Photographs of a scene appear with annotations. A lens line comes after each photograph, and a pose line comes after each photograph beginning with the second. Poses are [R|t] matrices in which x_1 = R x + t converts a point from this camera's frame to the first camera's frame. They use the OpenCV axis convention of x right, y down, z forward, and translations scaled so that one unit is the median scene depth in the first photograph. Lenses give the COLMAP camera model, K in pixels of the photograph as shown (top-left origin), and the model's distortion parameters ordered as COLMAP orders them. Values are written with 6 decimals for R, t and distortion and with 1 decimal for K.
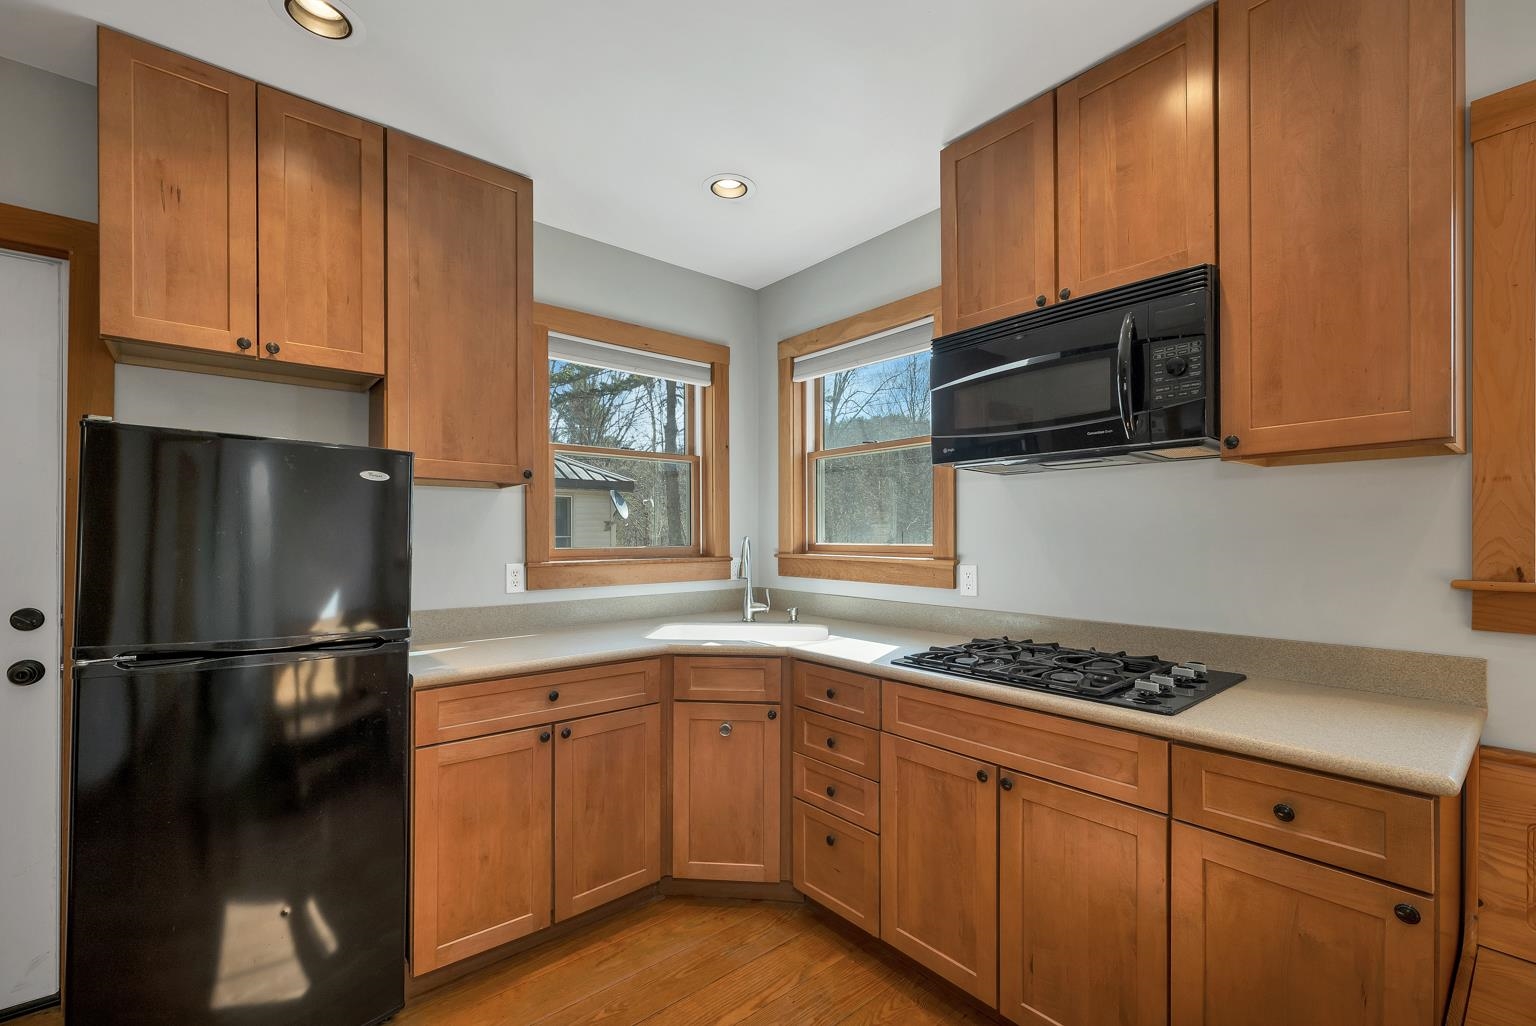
lens RADIAL K [[646.2, 0, 771.3], [0, 646.2, 535.8], [0, 0, 1]] dist [0.000553, 0.000081]
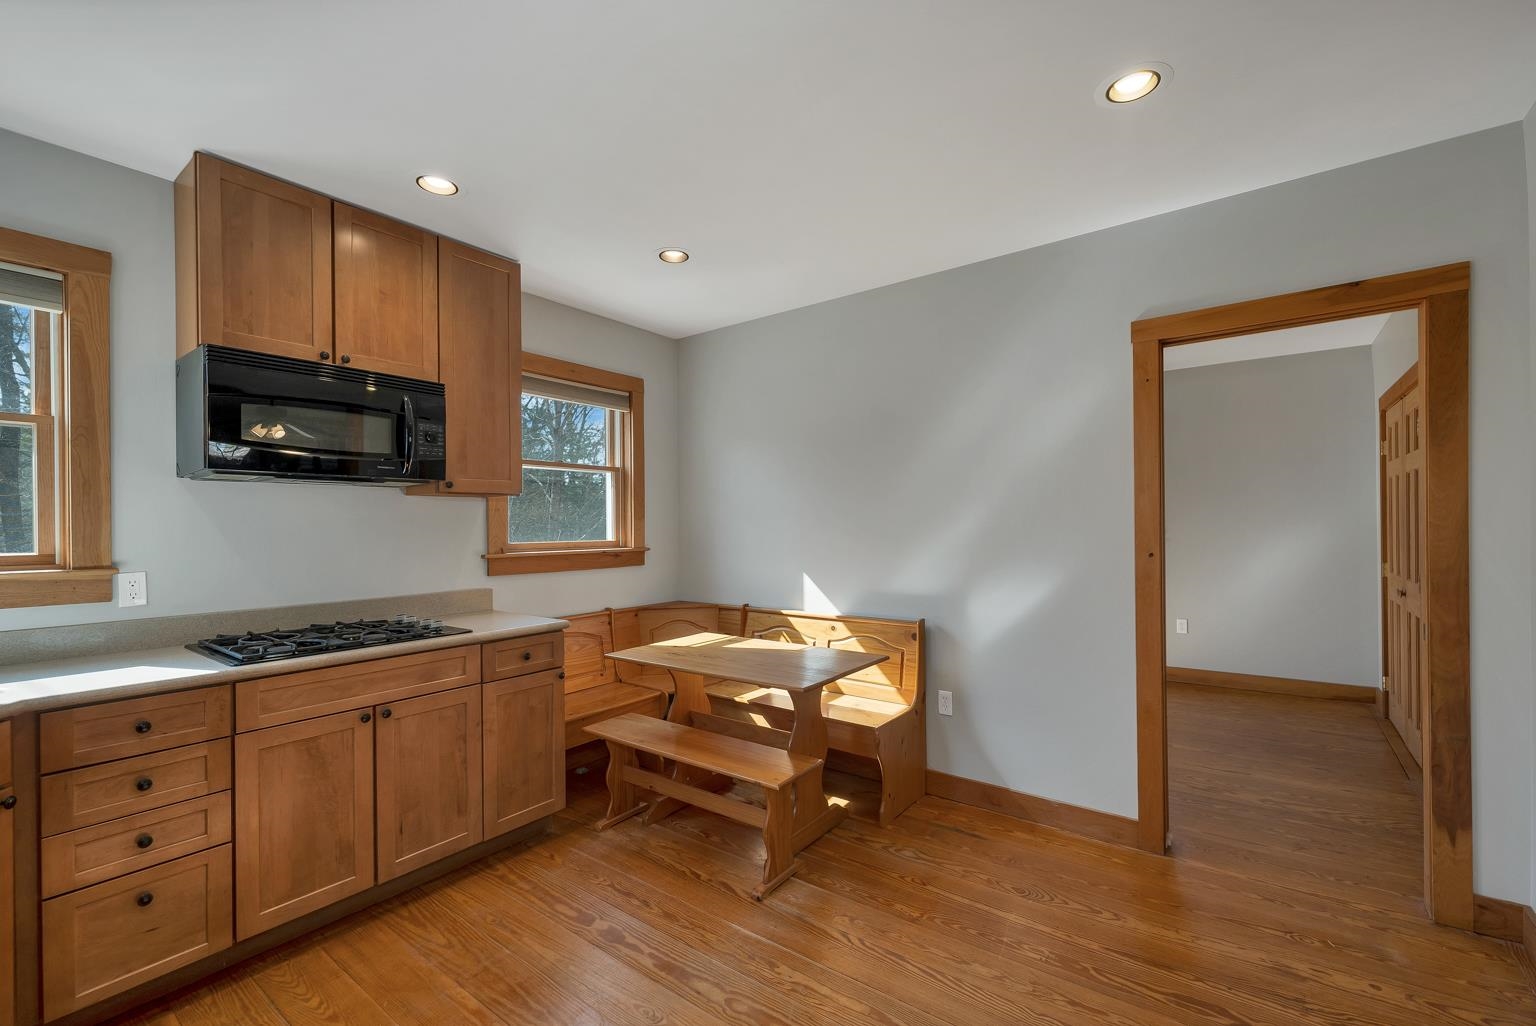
lens RADIAL K [[647.2, 0, 773.1], [0, 647.2, 526.3], [0, 0, 1]] dist [-0.000284, -0.000055]
pose [[-0.230468, 0.005220, 0.973066, -0.927776], [0.012557, 0.999918, -0.002390, -0.007457], [-0.972999, 0.011668, -0.230515, 0.384102]]
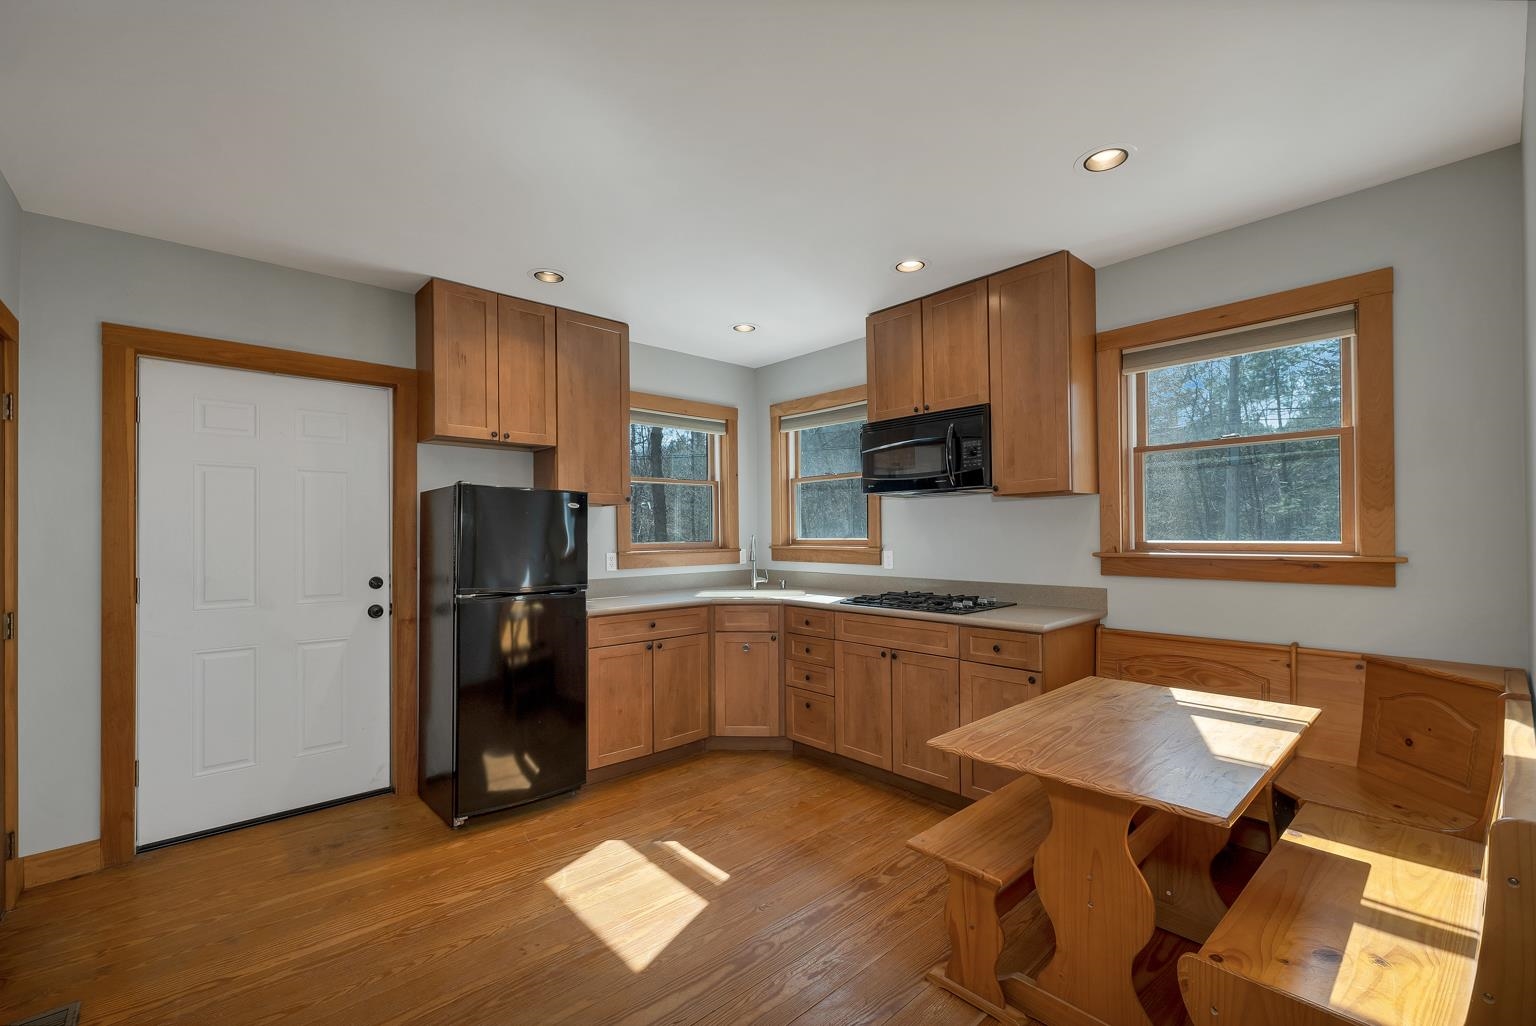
lens RADIAL K [[647.2, 0, 773.1], [0, 647.2, 526.3], [0, 0, 1]] dist [-0.000284, -0.000055]
pose [[0.999091, -0.007884, 0.041898, -0.074813], [0.008326, 0.999911, -0.010378, -0.003605], [-0.041812, 0.010717, 0.999068, -0.779546]]
